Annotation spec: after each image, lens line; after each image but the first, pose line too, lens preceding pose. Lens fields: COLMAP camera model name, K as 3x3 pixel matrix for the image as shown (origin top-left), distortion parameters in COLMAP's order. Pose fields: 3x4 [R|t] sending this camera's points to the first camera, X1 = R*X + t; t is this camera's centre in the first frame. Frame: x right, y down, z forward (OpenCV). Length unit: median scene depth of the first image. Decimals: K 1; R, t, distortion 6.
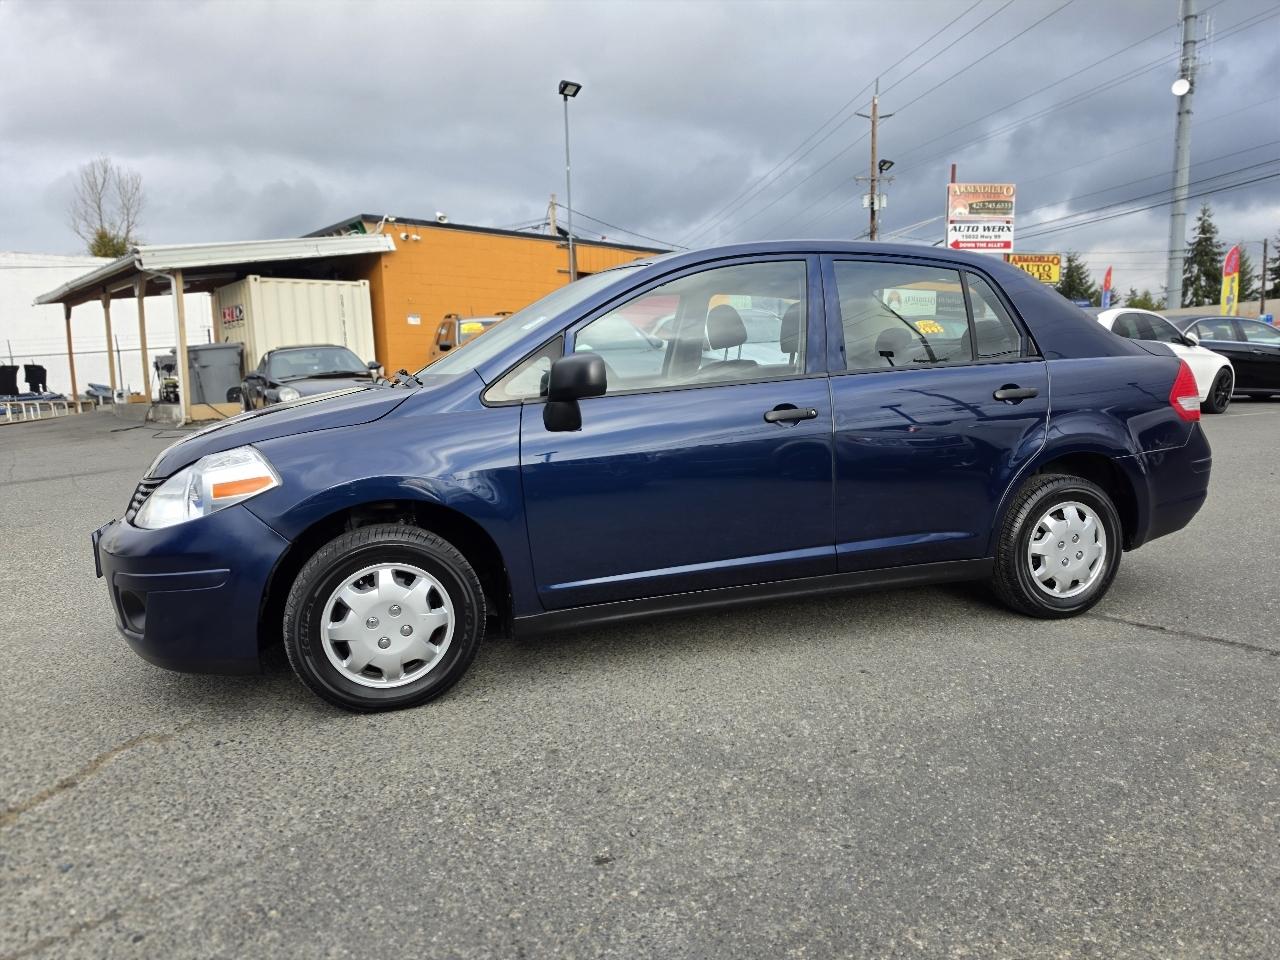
lens RADIAL K [[891.7, 0, 652.6], [0, 891.7, 476.5], [0, 0, 1]] dist [0.039356, -0.047859]
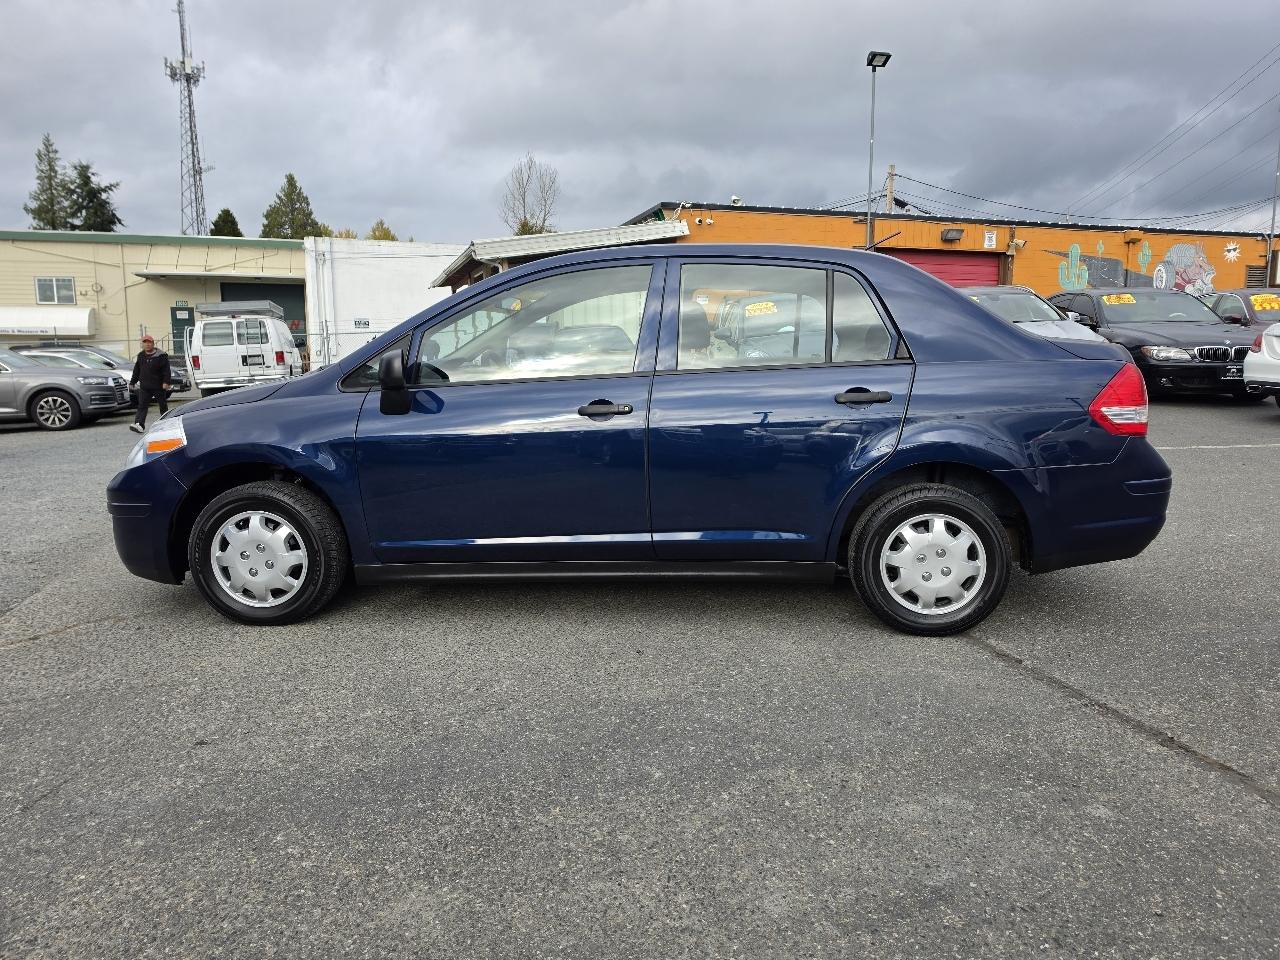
lens RADIAL K [[891.7, 0, 659.6], [0, 891.7, 469.1], [0, 0, 1]] dist [0.039356, -0.047859]
pose [[0.916773, 0.068274, -0.393529, 0.537594], [-0.059920, 0.997641, 0.033493, -0.030666], [0.394888, -0.007125, 0.918702, 0.024863]]
